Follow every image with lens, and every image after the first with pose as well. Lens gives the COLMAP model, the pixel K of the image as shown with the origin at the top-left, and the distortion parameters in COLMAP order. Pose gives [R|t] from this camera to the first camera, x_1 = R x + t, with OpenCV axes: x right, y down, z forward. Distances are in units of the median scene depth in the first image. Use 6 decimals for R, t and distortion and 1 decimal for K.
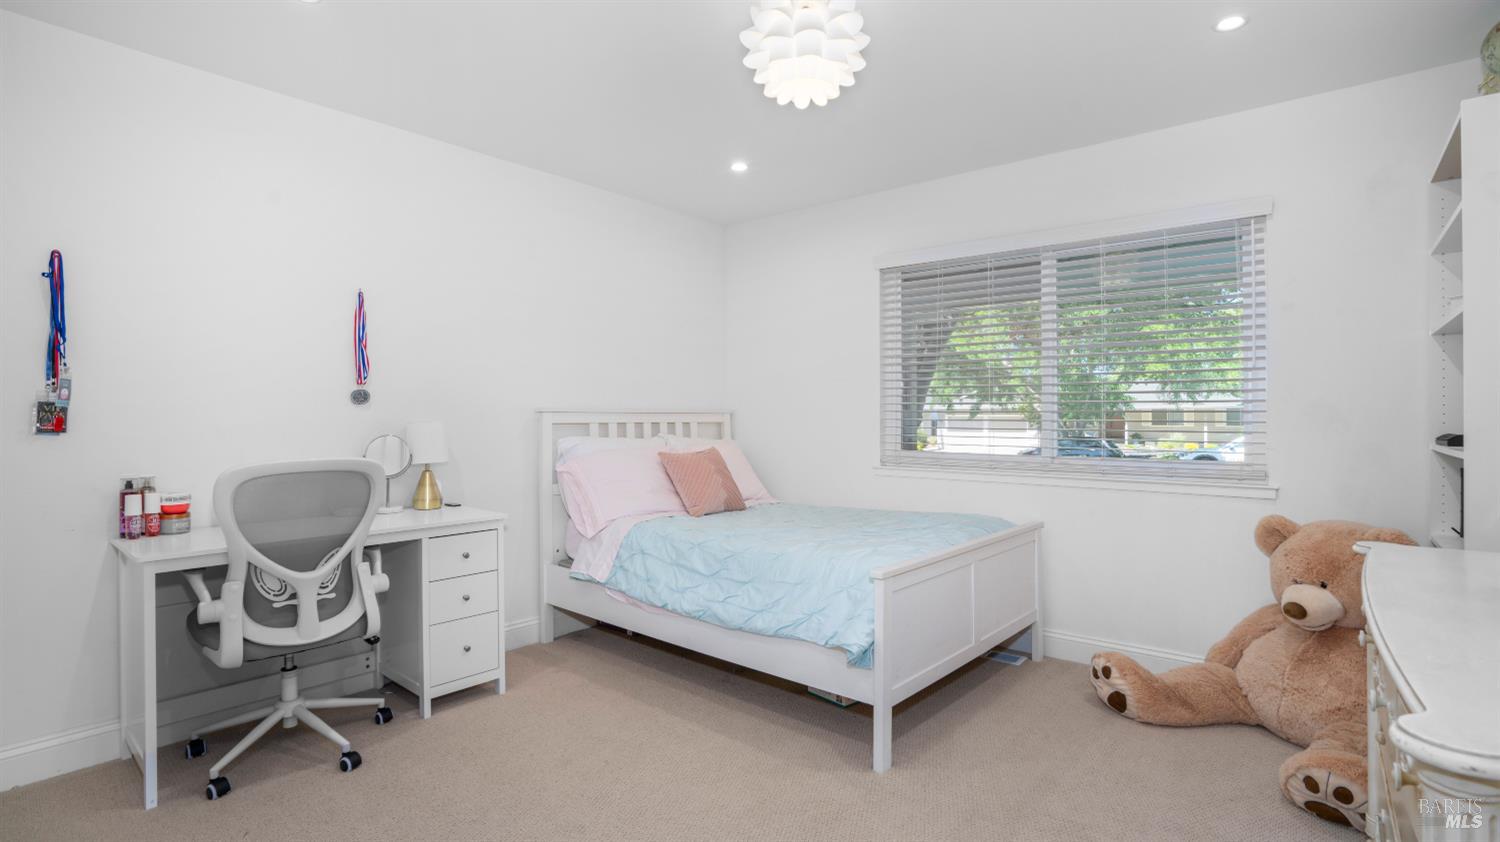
lens RADIAL K [[698.0, 0, 743.7], [0, 698.0, 419.5], [0, 0, 1]] dist [-0.043999, 0.010109]
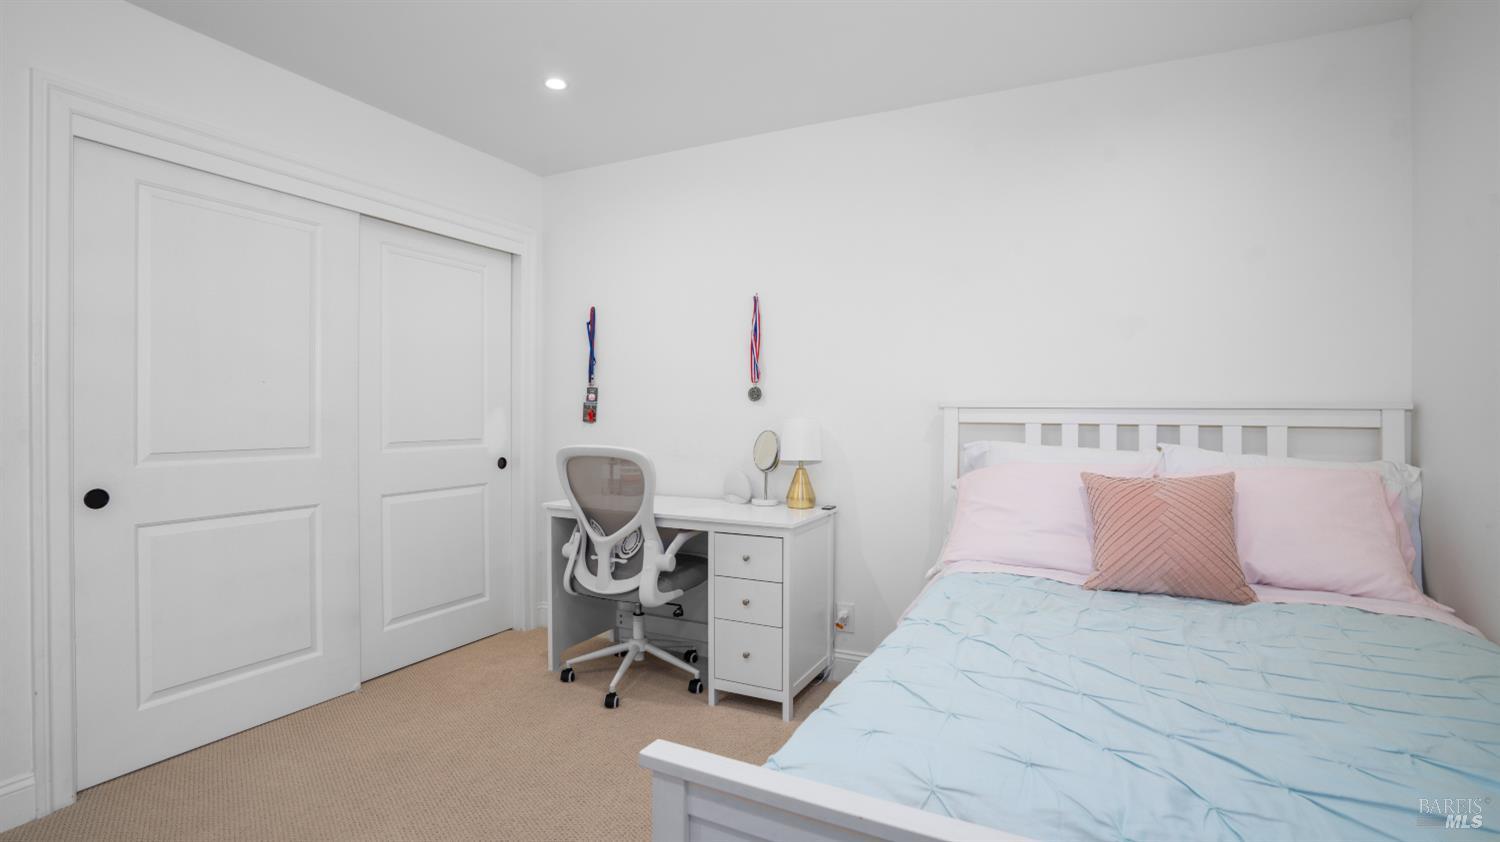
lens RADIAL K [[698.0, 0, 754.3], [0, 698.0, 418.8], [0, 0, 1]] dist [-0.043999, 0.010109]
pose [[0.244256, 0.006944, -0.969686, 0.539821], [-0.011092, 0.999929, 0.004367, 0.001084], [0.969647, 0.009689, 0.244316, 0.788643]]
